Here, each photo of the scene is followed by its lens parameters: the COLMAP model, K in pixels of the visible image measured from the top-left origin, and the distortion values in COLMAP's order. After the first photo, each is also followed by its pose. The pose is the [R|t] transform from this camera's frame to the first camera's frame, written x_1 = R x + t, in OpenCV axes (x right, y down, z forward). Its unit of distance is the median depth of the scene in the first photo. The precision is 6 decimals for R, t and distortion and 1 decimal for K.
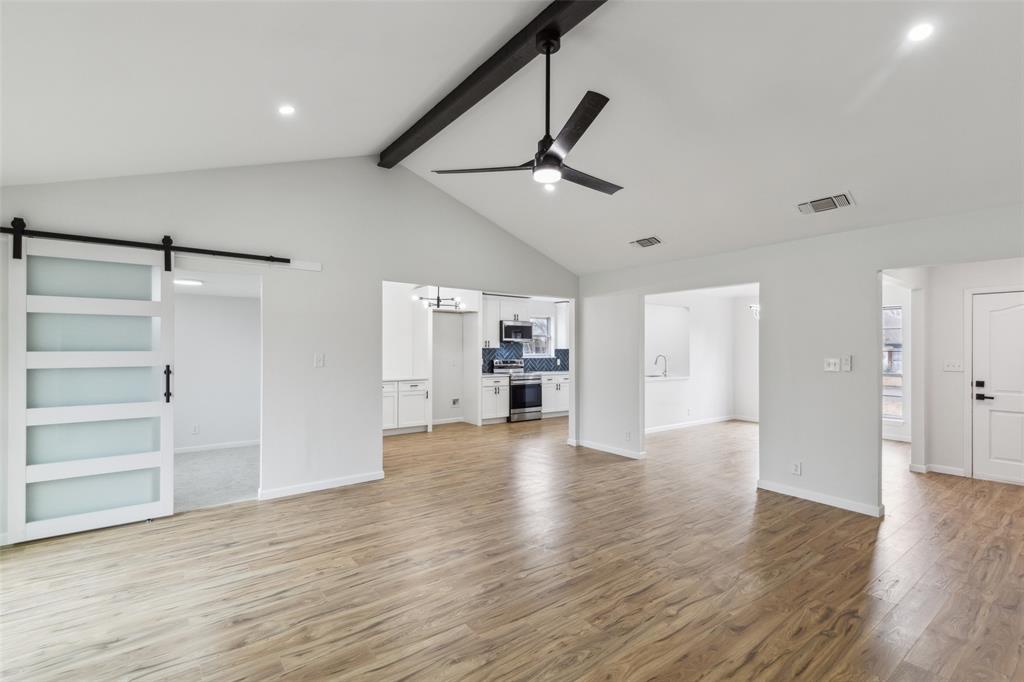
lens RADIAL K [[465.3, 0, 513.7], [0, 465.3, 343.5], [0, 0, 1]] dist [0.006966, 0.000640]
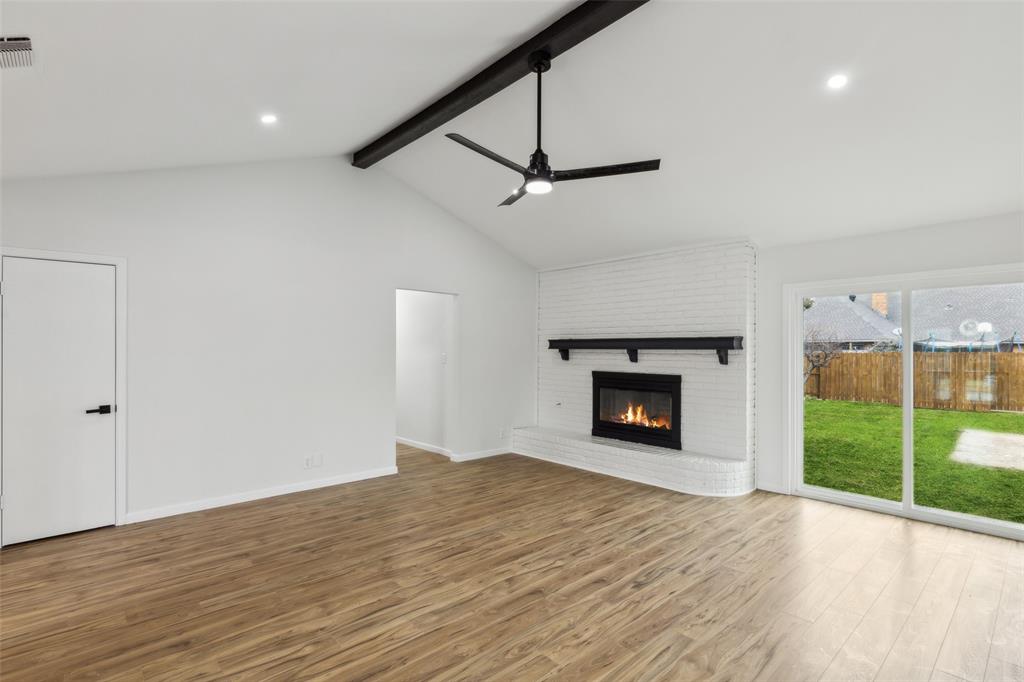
lens RADIAL K [[492.7, 0, 510.3], [0, 492.7, 346.2], [0, 0, 1]] dist [0.004176, -0.000565]
pose [[-0.996633, -0.010373, -0.081334, 0.190842], [-0.008885, 0.999787, -0.018636, 0.021437], [0.081510, -0.017851, -0.996513, 1.788890]]
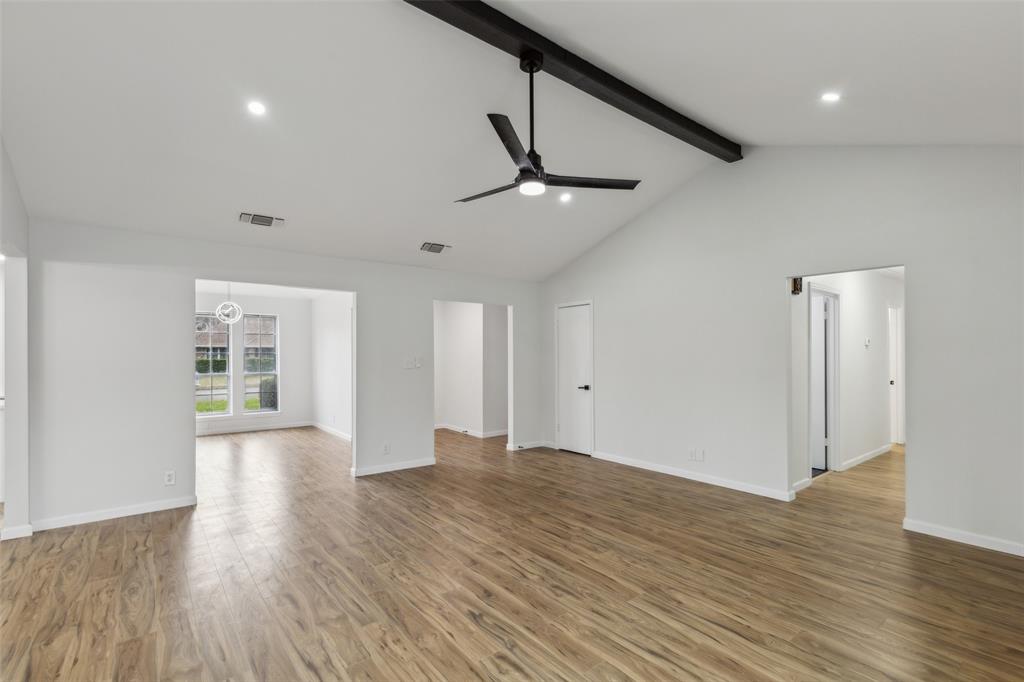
lens RADIAL K [[465.3, 0, 522.0], [0, 465.3, 358.1], [0, 0, 1]] dist [0.006966, 0.000640]
pose [[-0.028176, -0.016802, 0.999462, -0.825532], [-0.008885, 0.999823, 0.016558, 0.006955], [-0.999563, -0.008413, -0.028321, 0.893437]]
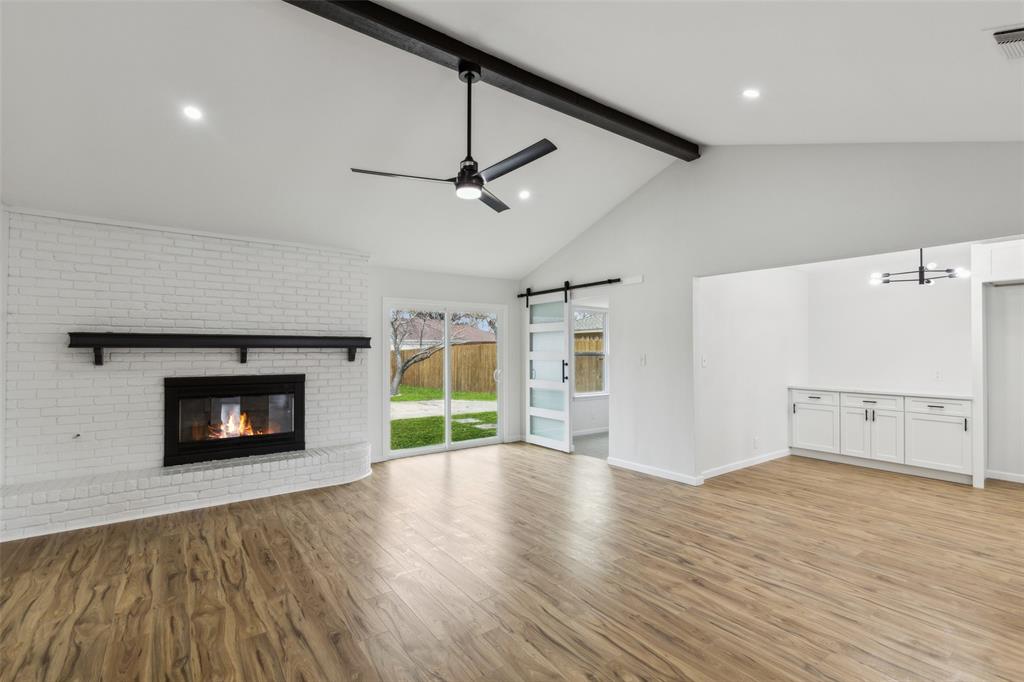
lens RADIAL K [[465.3, 0, 520.4], [0, 465.3, 342.0], [0, 0, 1]] dist [0.006966, 0.000640]
pose [[-0.014829, -0.021329, -0.999663, 0.997373], [0.011838, 0.999699, -0.021506, 0.018325], [0.999820, -0.012153, -0.014572, 0.964512]]
